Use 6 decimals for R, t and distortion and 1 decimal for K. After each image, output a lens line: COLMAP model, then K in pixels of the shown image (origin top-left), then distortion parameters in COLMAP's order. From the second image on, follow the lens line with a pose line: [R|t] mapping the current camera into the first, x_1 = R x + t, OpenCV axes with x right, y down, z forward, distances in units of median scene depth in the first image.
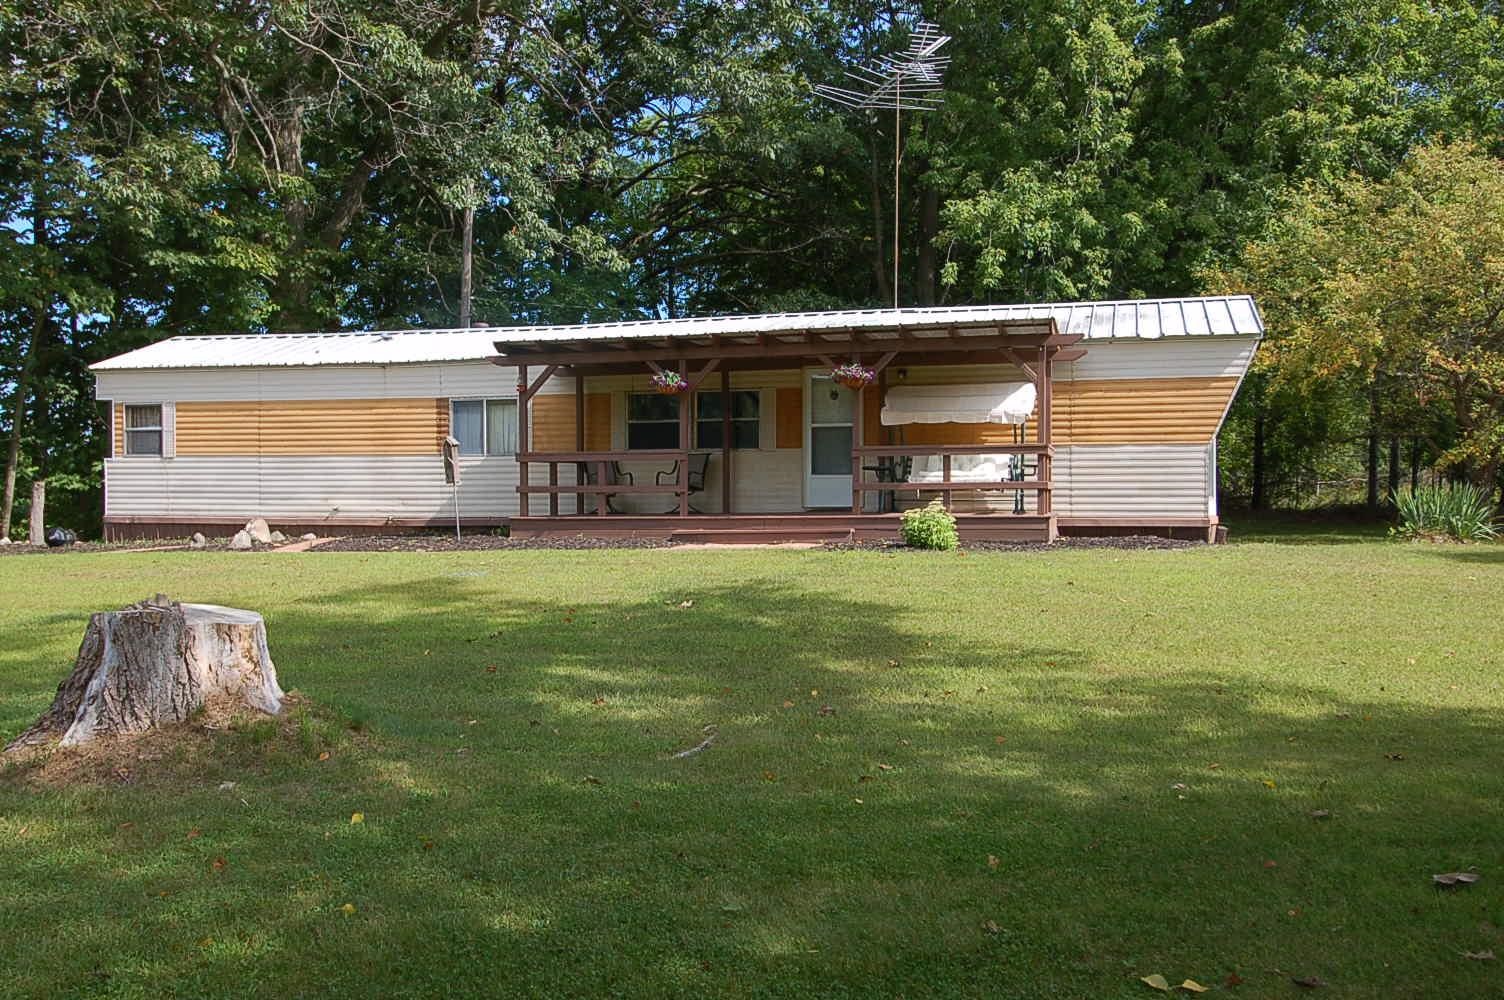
lens RADIAL K [[1346.2, 0, 752.0], [0, 1346.2, 500.0], [0, 0, 1]] dist [0.044986, 0.003242]
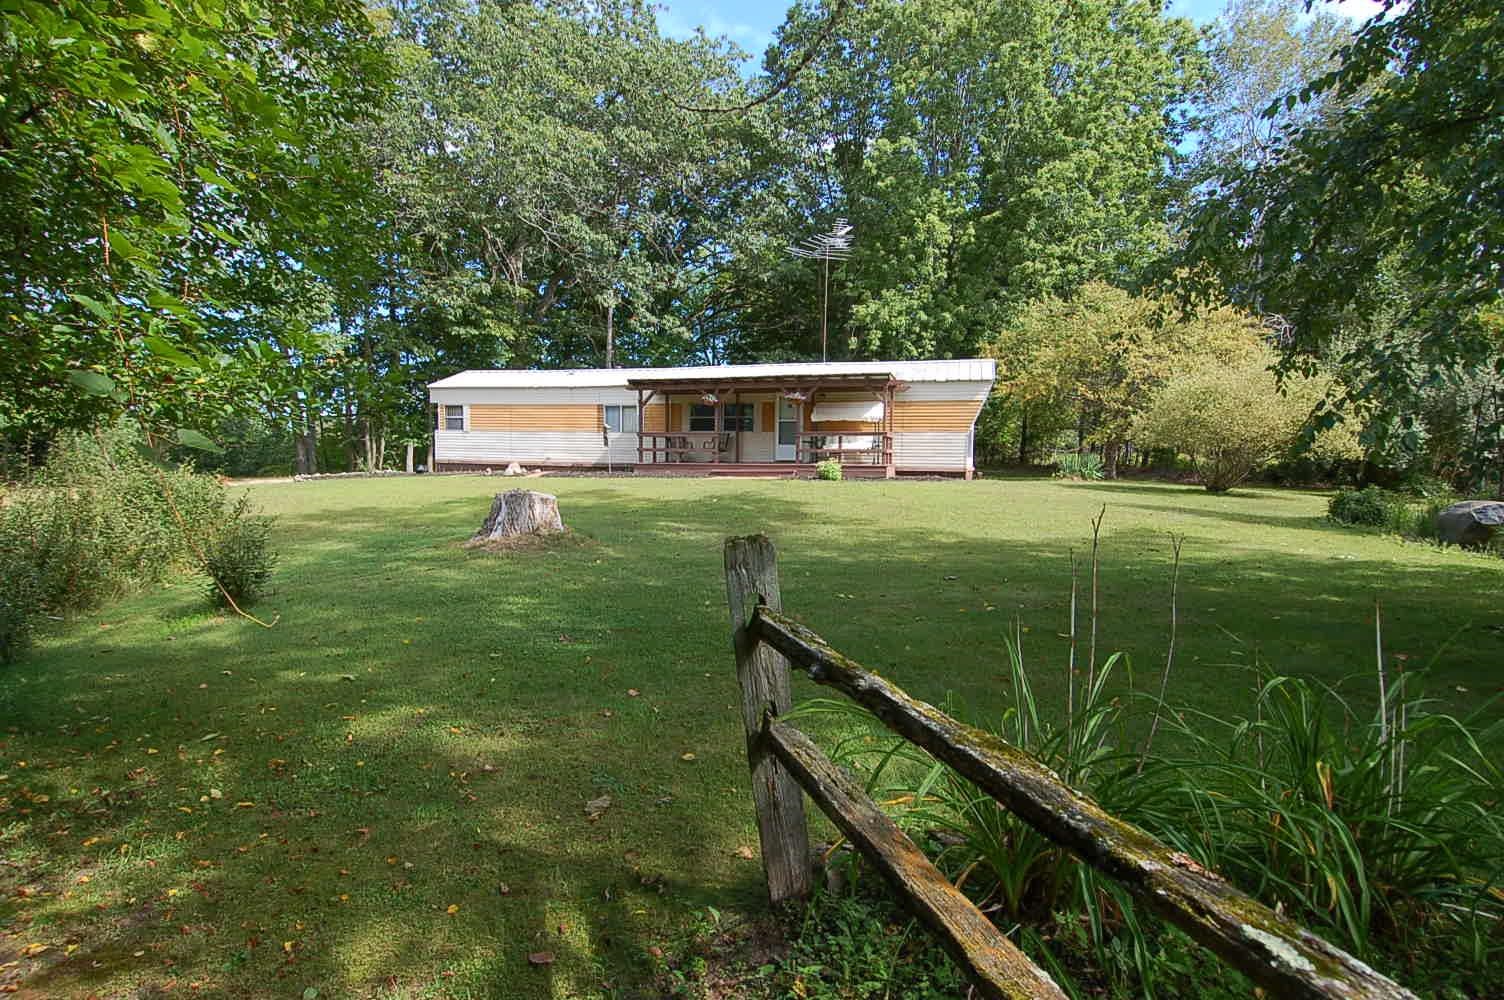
lens RADIAL K [[779.2, 0, 752.0], [0, 779.2, 500.0], [0, 0, 1]] dist [0.058663, 0.000004]
pose [[0.999832, 0.014244, -0.011552, 0.016780], [-0.013576, 0.998341, 0.055955, 0.000008], [0.012330, -0.055789, 0.998366, -0.186980]]
